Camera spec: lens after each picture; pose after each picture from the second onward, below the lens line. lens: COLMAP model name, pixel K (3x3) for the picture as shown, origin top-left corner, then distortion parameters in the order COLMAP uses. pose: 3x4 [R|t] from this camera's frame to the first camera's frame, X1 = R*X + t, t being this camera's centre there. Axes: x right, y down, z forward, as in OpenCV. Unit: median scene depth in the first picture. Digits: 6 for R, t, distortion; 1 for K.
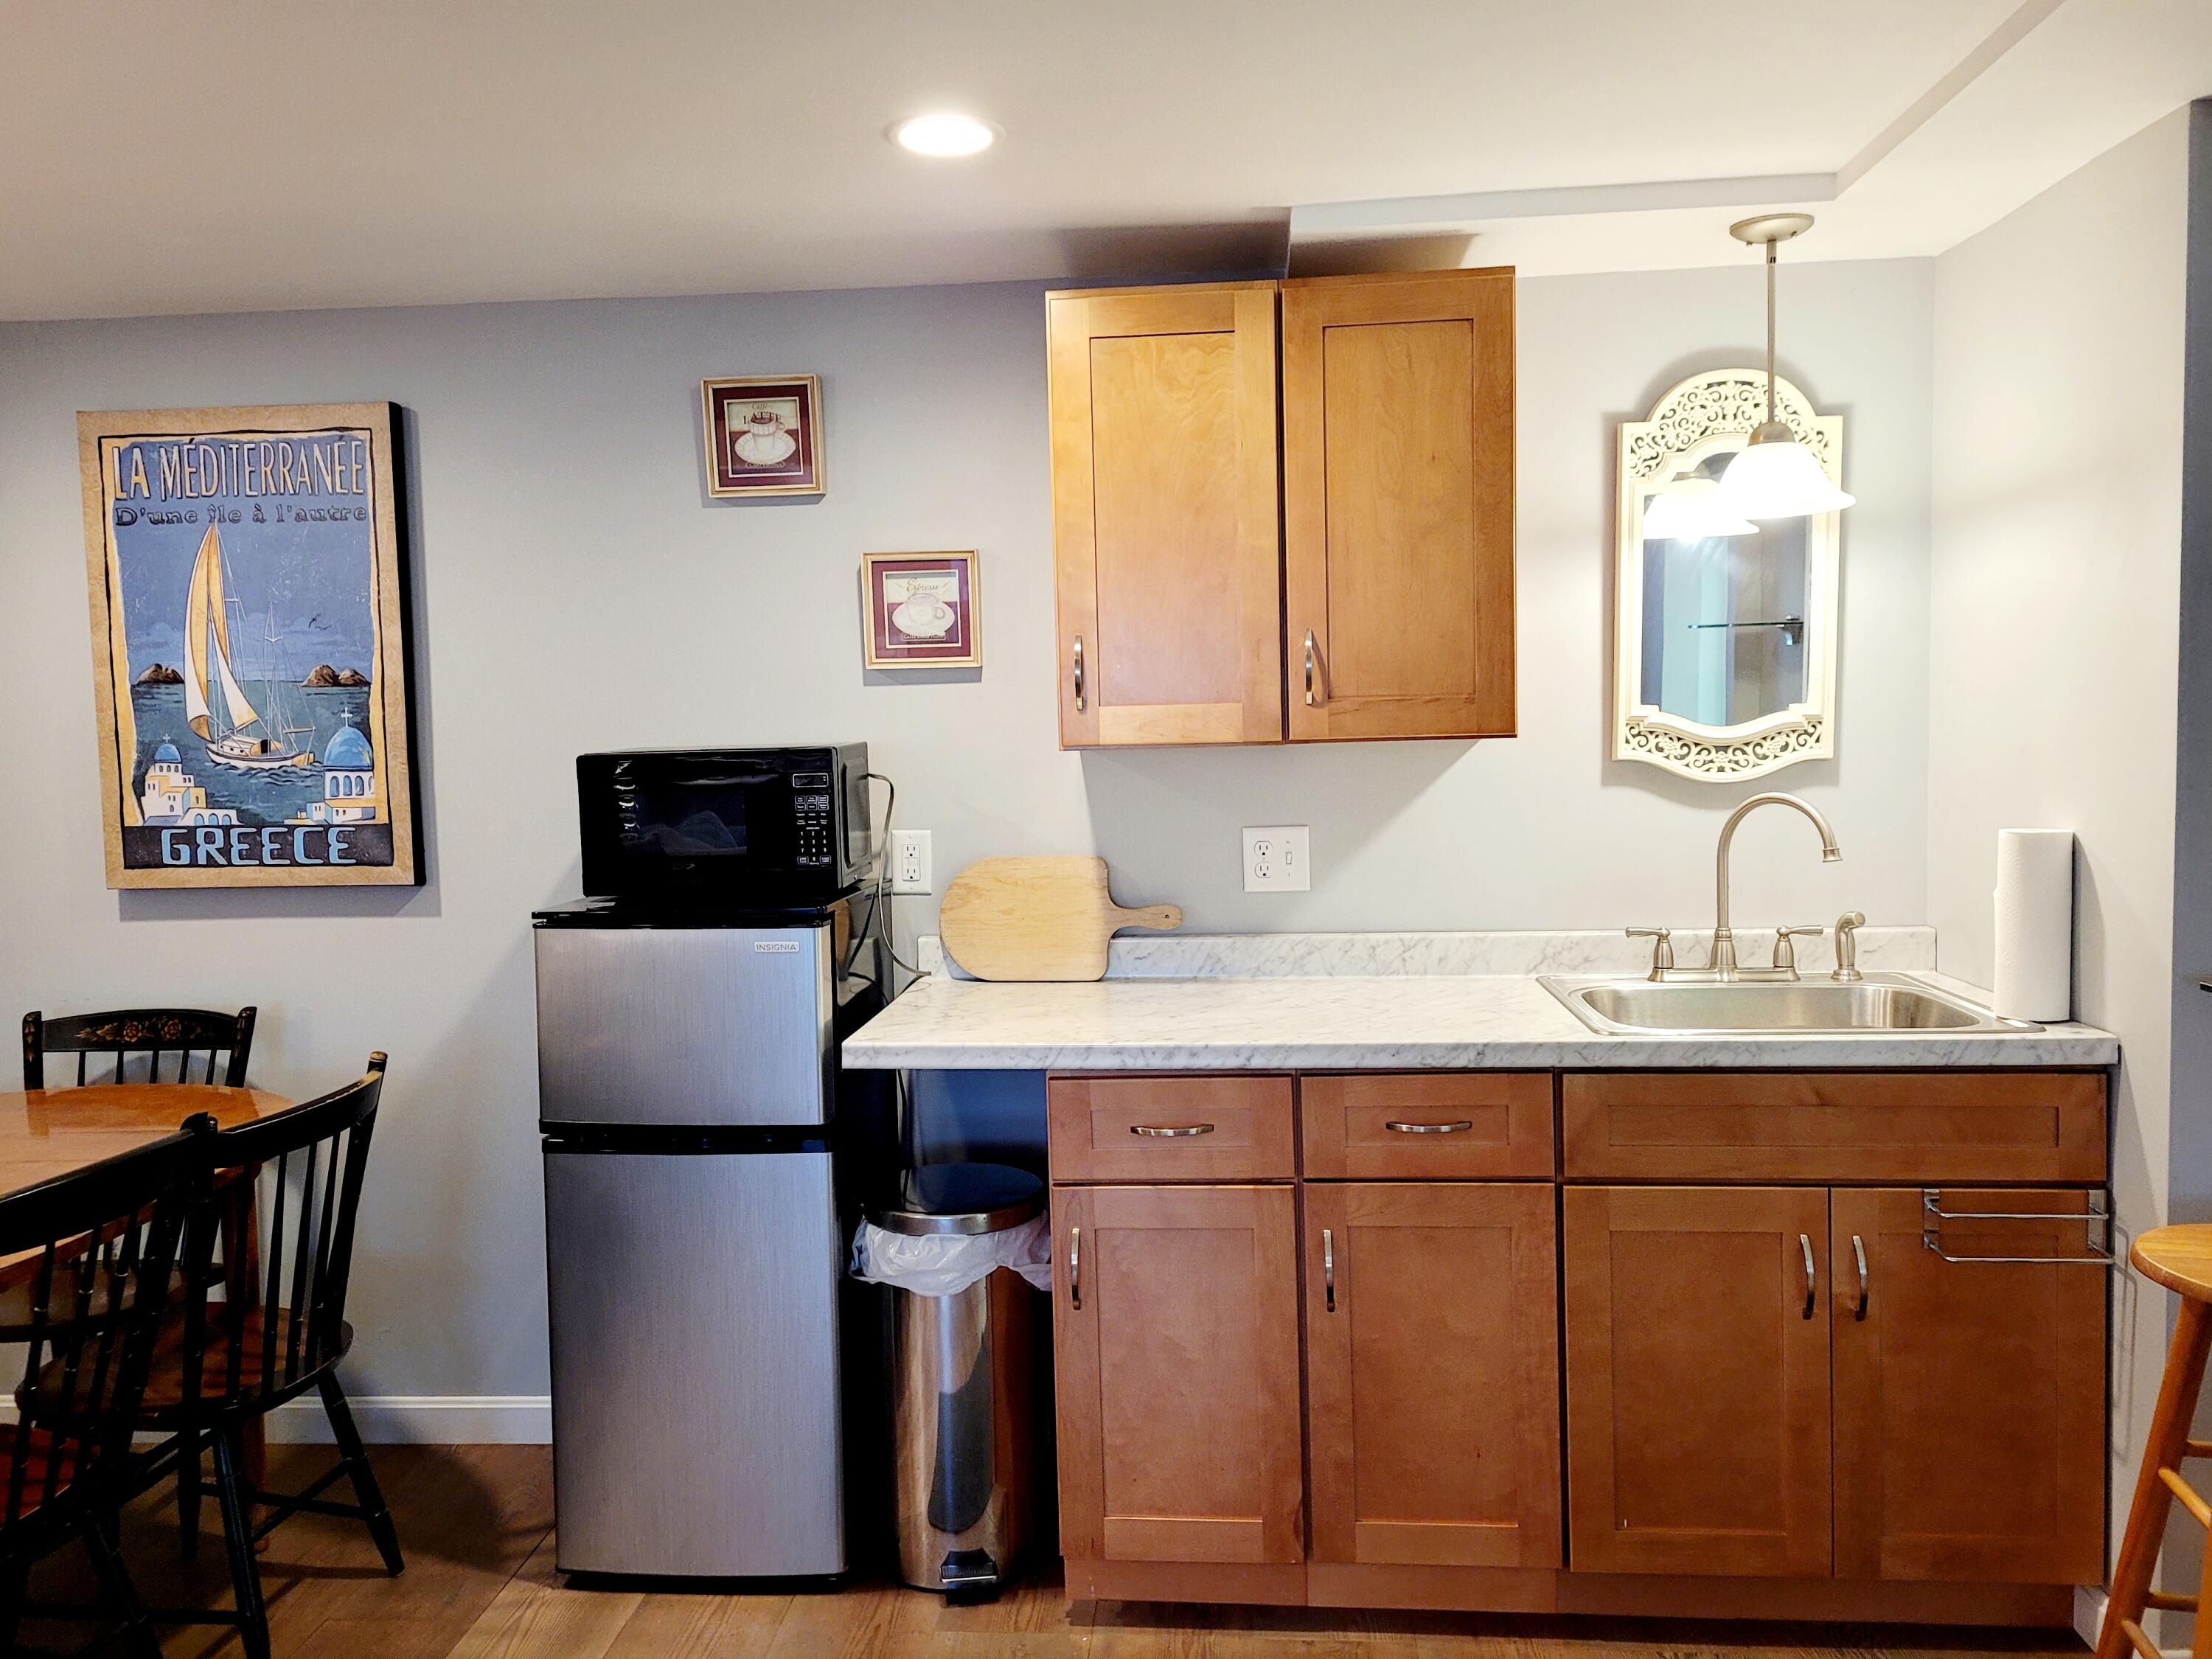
lens RADIAL K [[1677.5, 0, 1091.8], [0, 1677.5, 819.5], [0, 0, 1]] dist [0.049025, -0.037169]
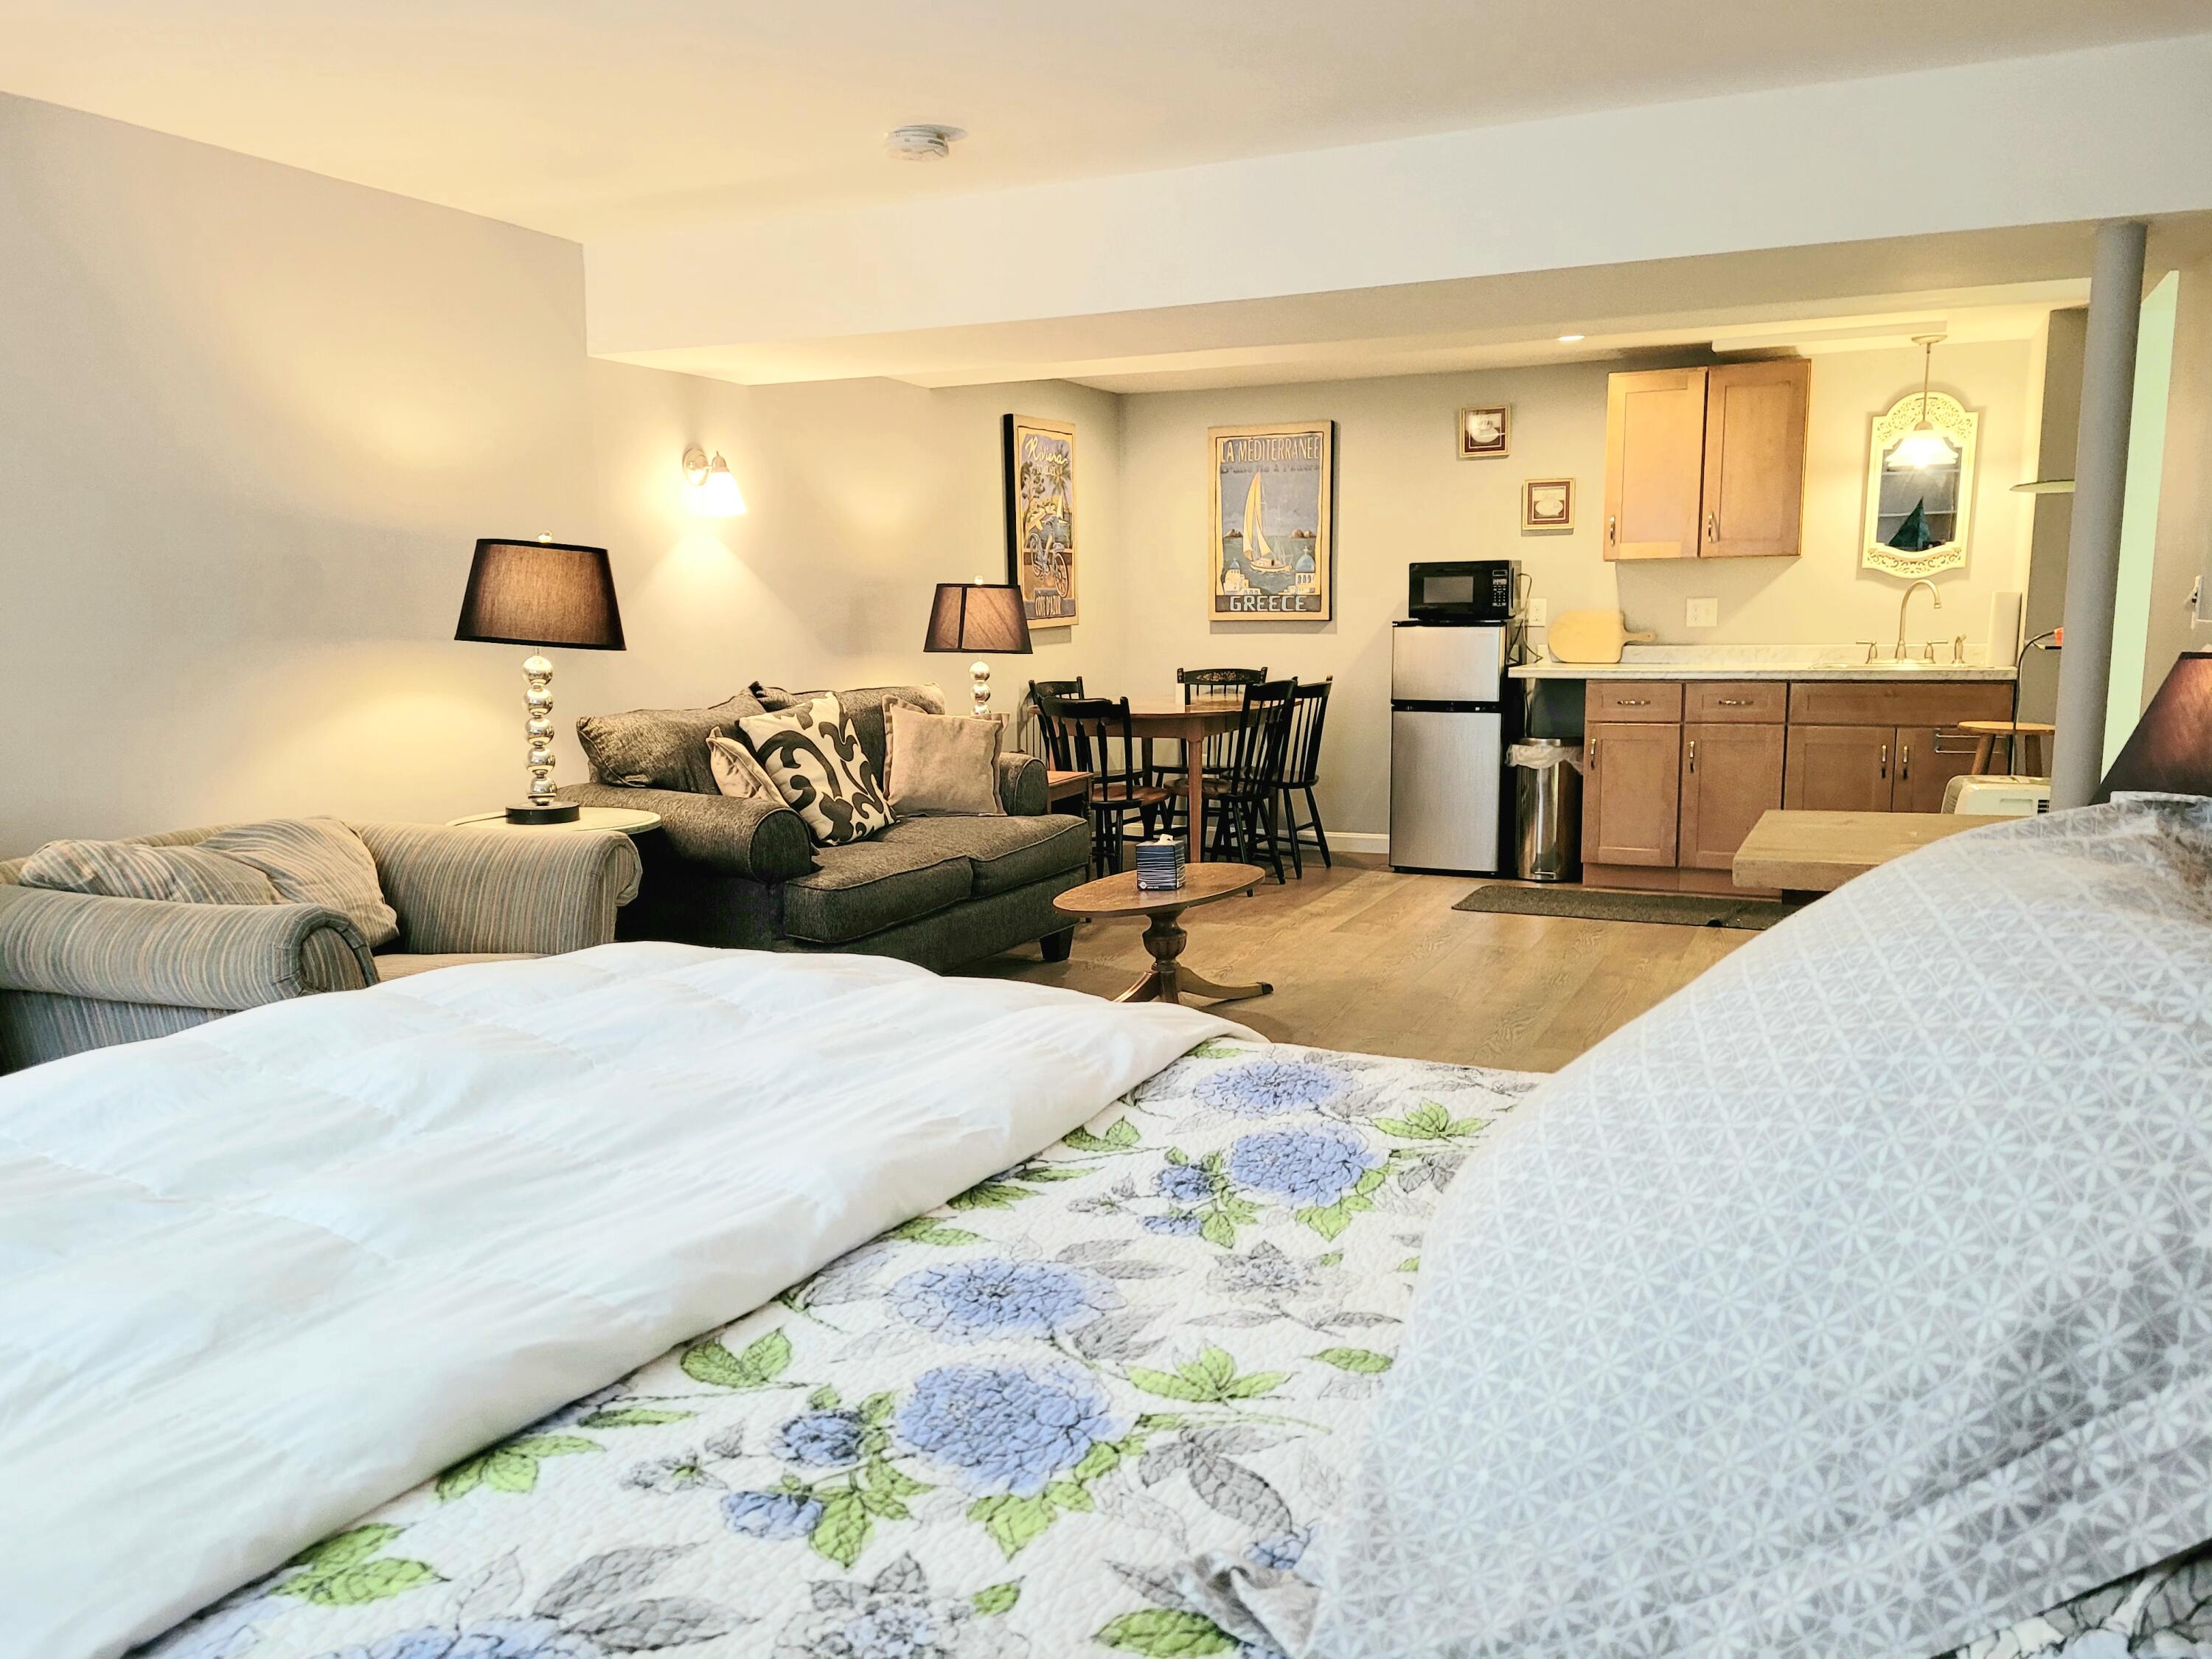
lens RADIAL K [[1677.5, 0, 1088.2], [0, 1677.5, 867.0], [0, 0, 1]] dist [0.049025, -0.037169]
pose [[0.936703, 0.067200, -0.343616, 0.150382], [-0.033261, 0.994049, 0.103734, 0.169043], [0.348542, -0.085738, 0.933364, -1.581350]]
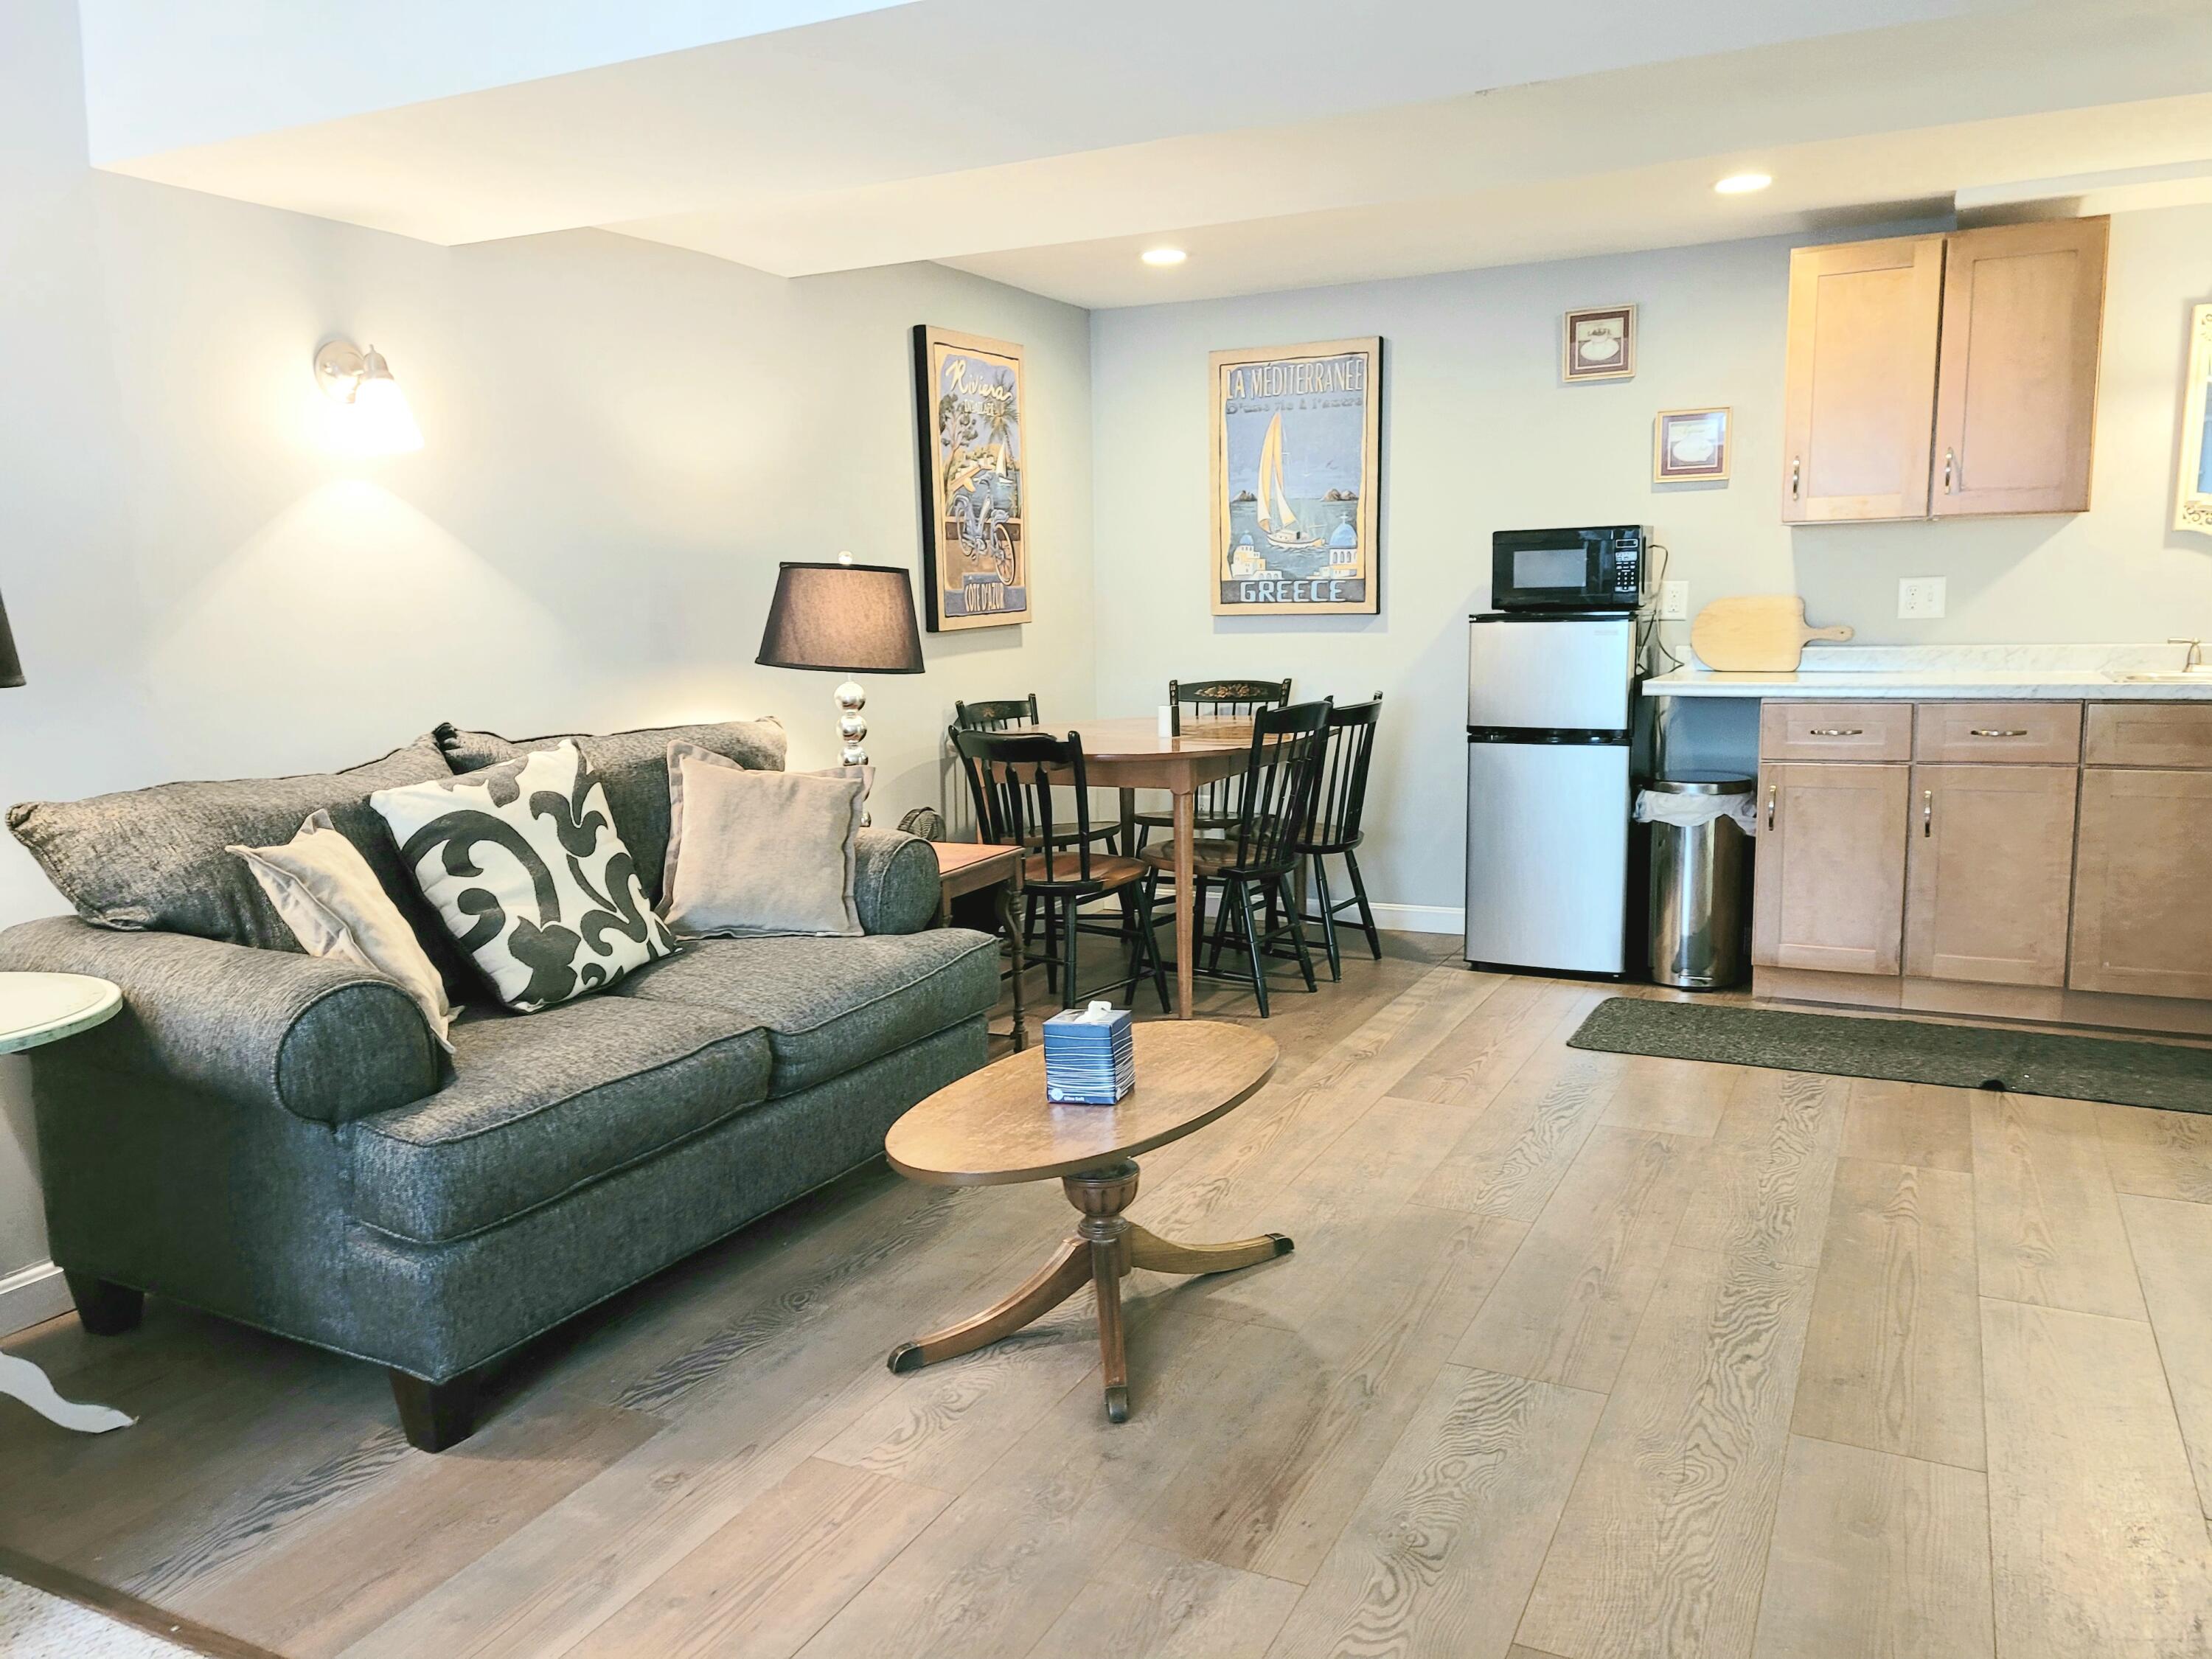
lens RADIAL K [[1677.5, 0, 1070.2], [0, 1677.5, 856.4], [0, 0, 1]] dist [0.049025, -0.037169]
pose [[0.925503, 0.062798, -0.373499, -0.022063], [-0.026140, 0.994398, 0.102419, 0.132091], [0.377838, -0.085026, 0.921959, -0.858866]]
